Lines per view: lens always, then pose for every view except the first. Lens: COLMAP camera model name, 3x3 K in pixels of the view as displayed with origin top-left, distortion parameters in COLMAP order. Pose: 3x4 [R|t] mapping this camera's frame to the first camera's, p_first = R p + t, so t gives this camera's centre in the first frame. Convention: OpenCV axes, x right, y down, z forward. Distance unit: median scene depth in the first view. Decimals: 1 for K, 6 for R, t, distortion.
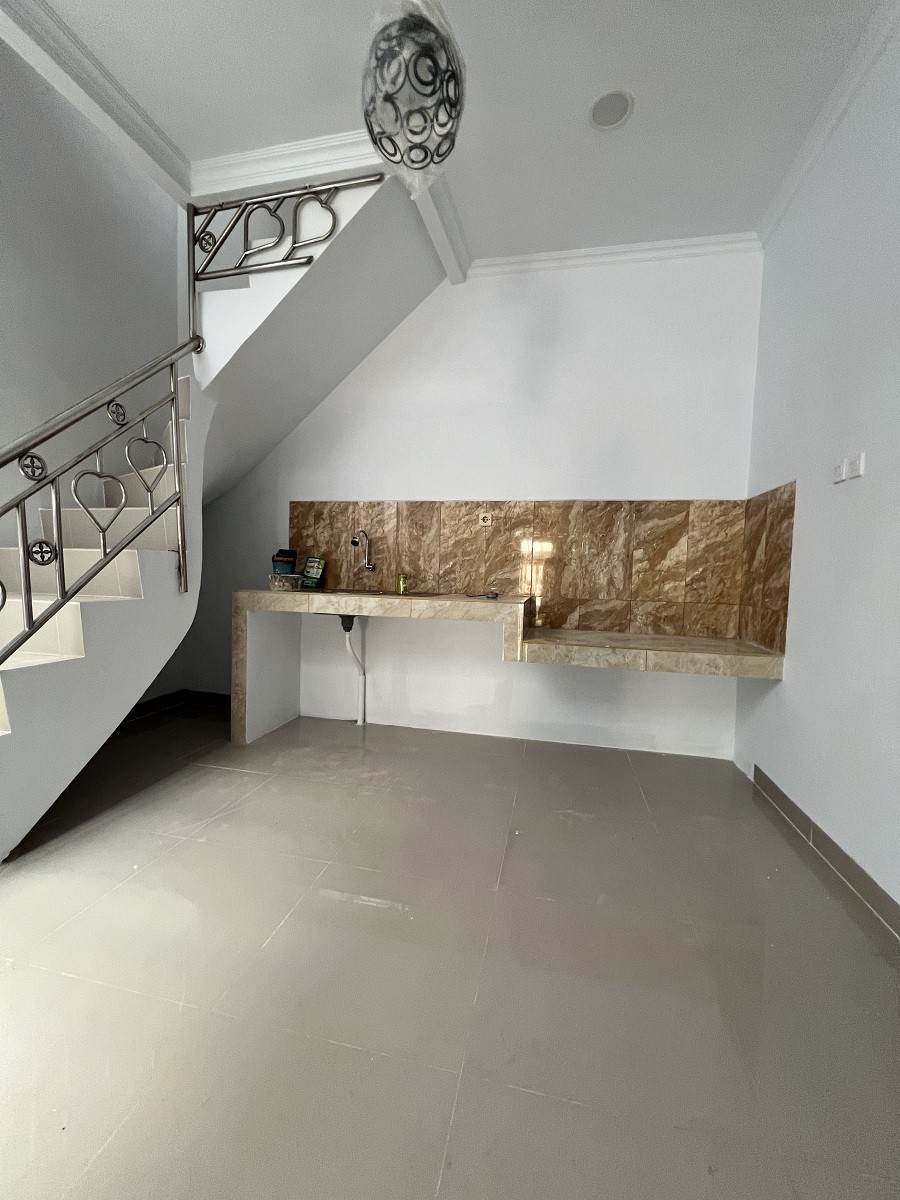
lens RADIAL K [[484.0, 0, 448.9], [0, 484.0, 604.5], [0, 0, 1]] dist [-0.003509, -0.000290]
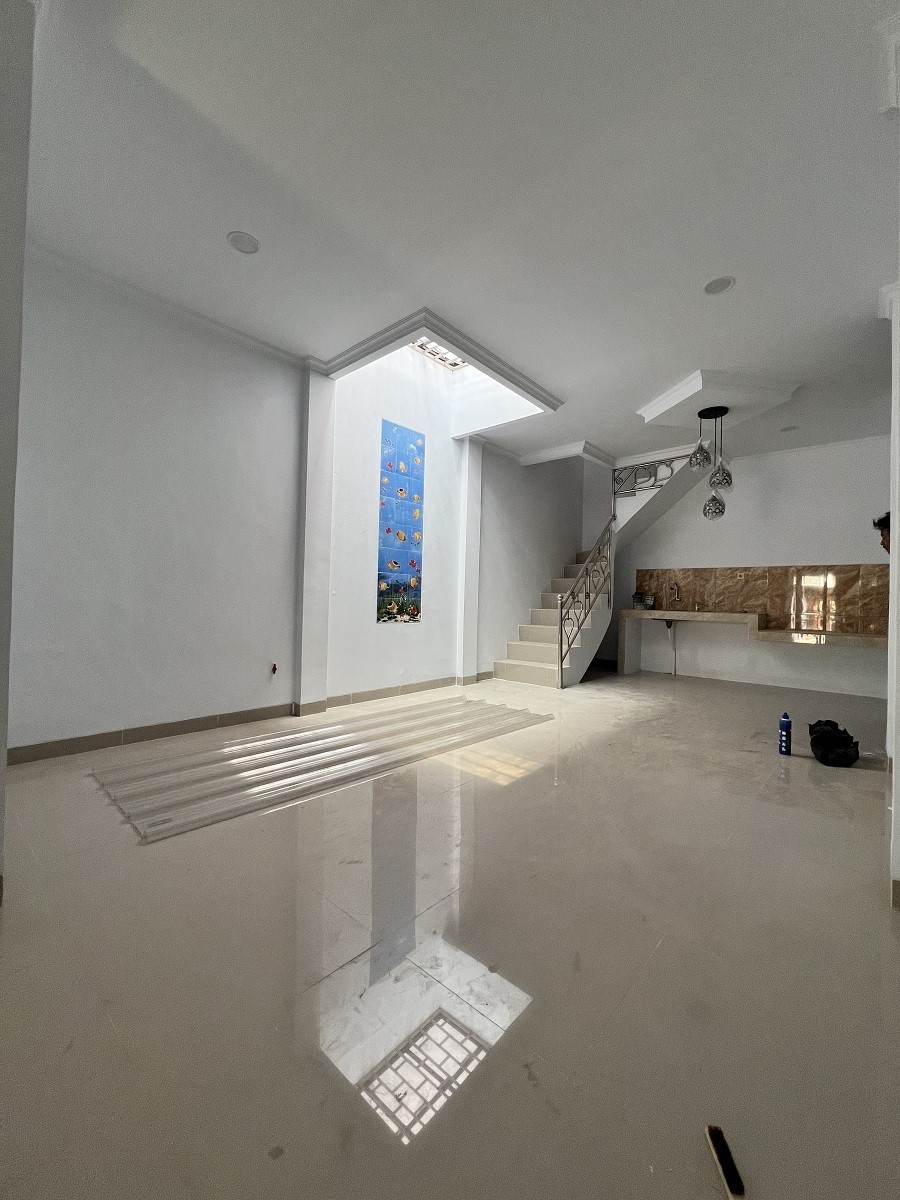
lens RADIAL K [[484.0, 0, 453.4], [0, 484.0, 602.8], [0, 0, 1]] dist [-0.003509, -0.000290]
pose [[0.876212, -0.004326, -0.481906, -0.006056], [-0.032098, 0.997216, -0.067312, 0.119507], [0.480855, 0.074448, 0.873634, -1.414307]]
